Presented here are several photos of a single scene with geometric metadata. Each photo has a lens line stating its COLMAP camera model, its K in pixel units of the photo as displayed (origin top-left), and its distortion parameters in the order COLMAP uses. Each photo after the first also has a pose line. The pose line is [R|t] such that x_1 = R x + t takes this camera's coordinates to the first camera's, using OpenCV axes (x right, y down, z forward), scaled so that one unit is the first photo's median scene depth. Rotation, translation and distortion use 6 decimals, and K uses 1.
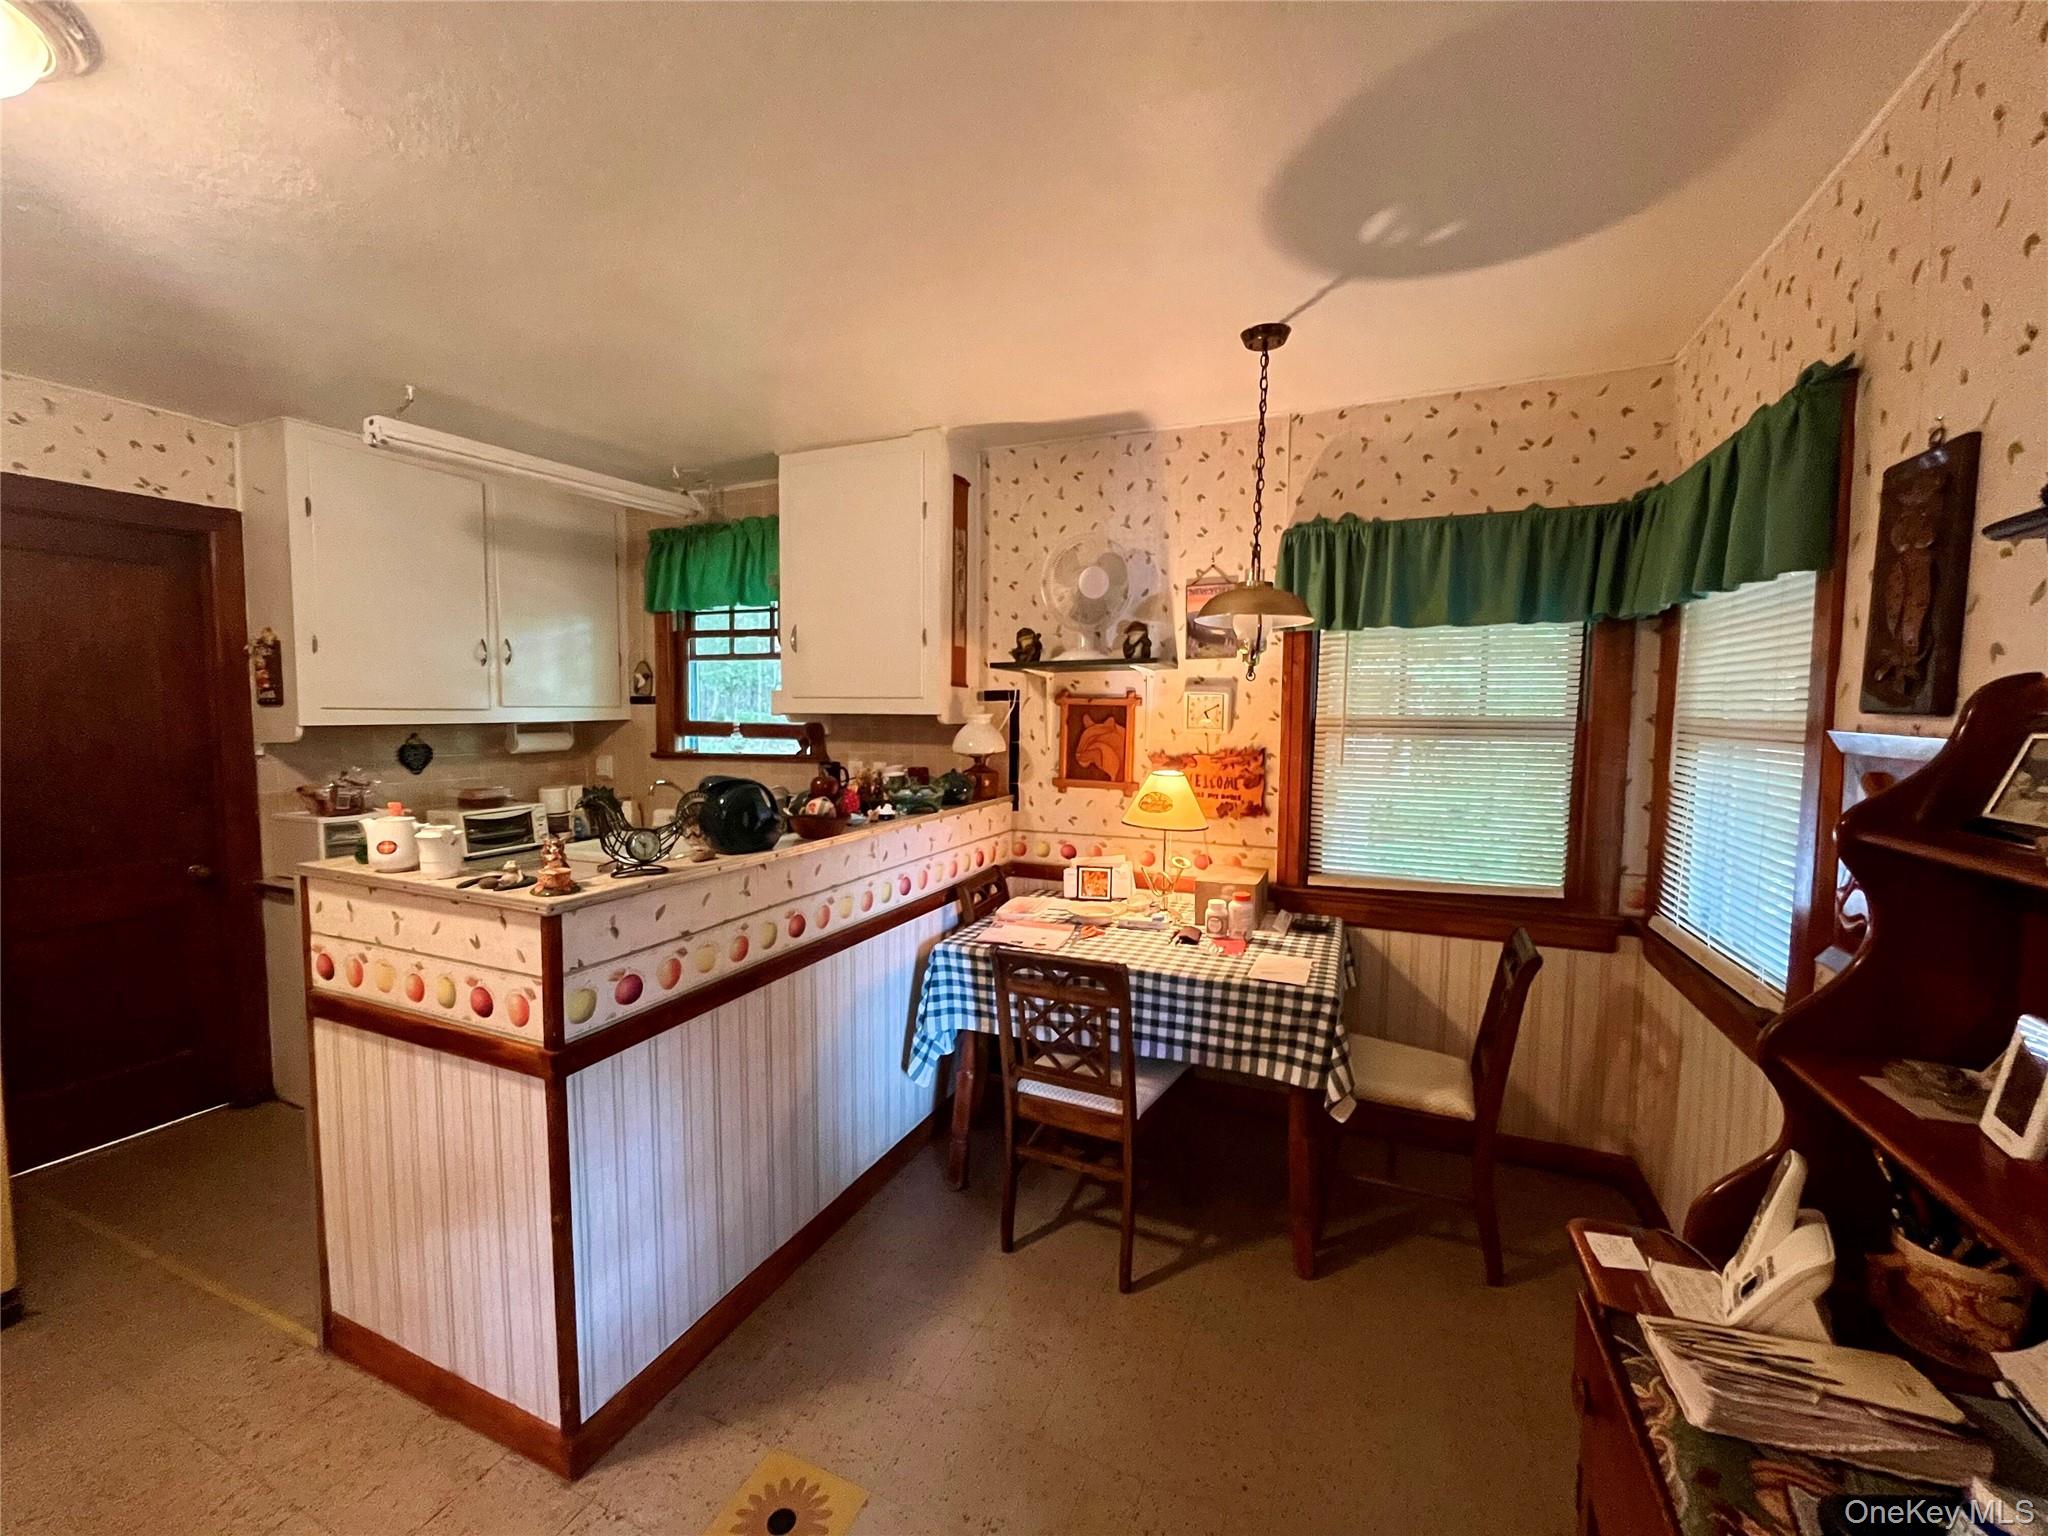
lens RADIAL K [[832.5, 0, 1017.7], [0, 832.5, 769.4], [0, 0, 1]] dist [-0.001222, -0.000233]
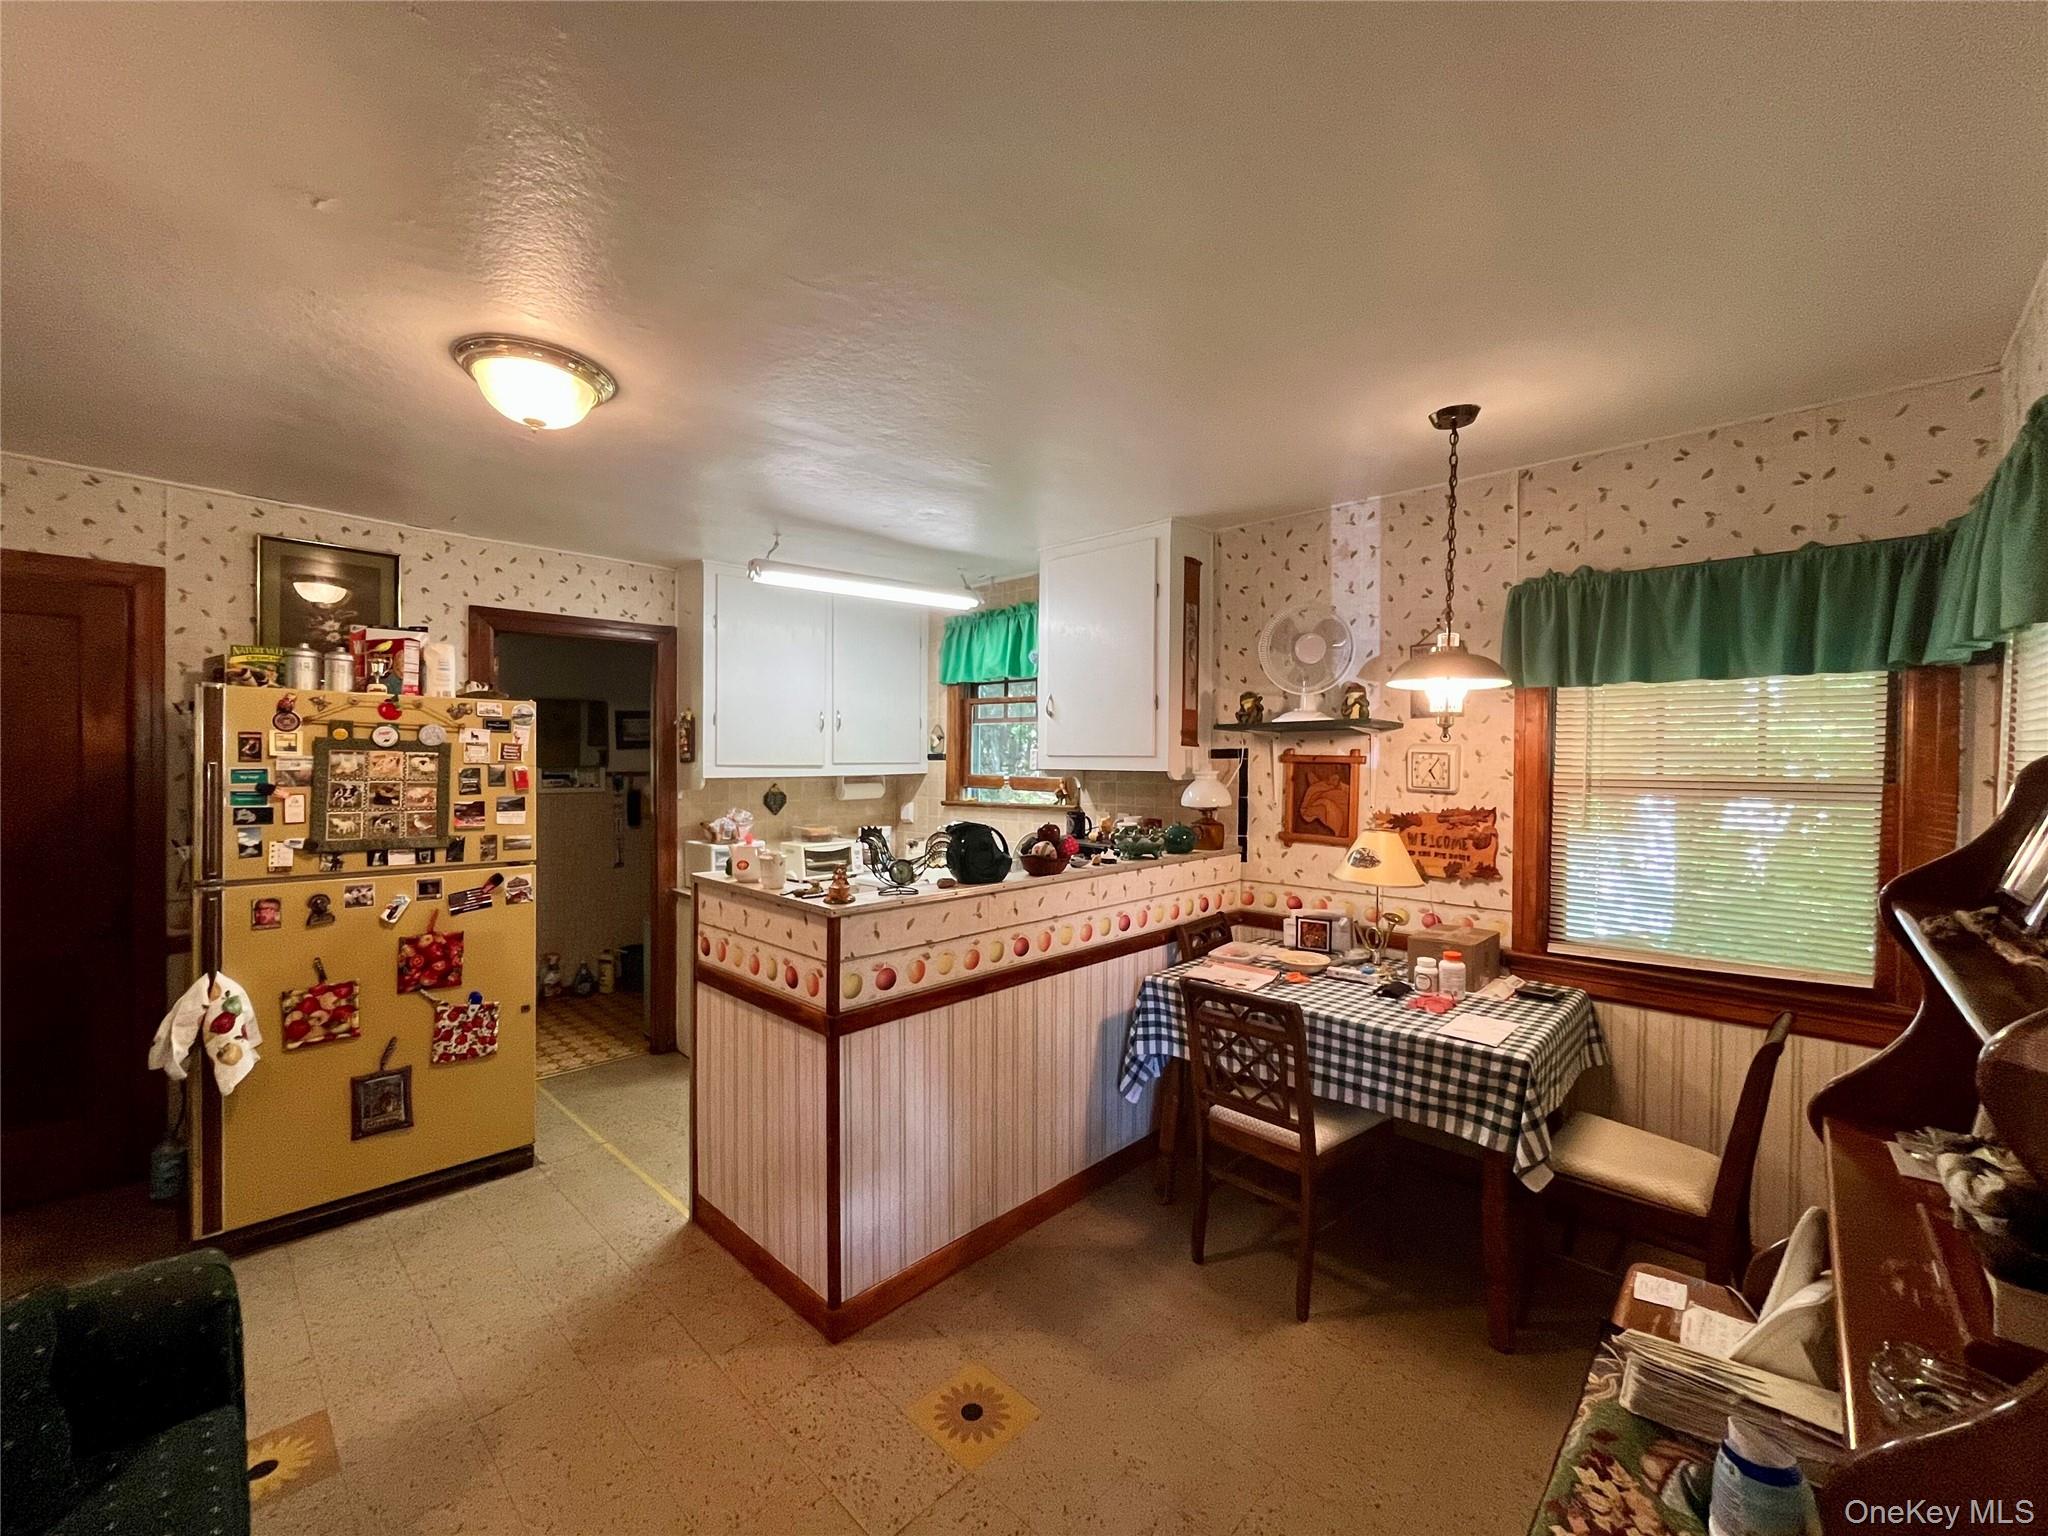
lens RADIAL K [[832.5, 0, 1017.7], [0, 832.5, 769.4], [0, 0, 1]] dist [-0.001222, -0.000233]
pose [[0.935805, 0.003083, -0.352504, 0.136592], [-0.024507, 0.998111, -0.056330, -0.001476], [0.351665, 0.061353, 0.934113, -0.132747]]
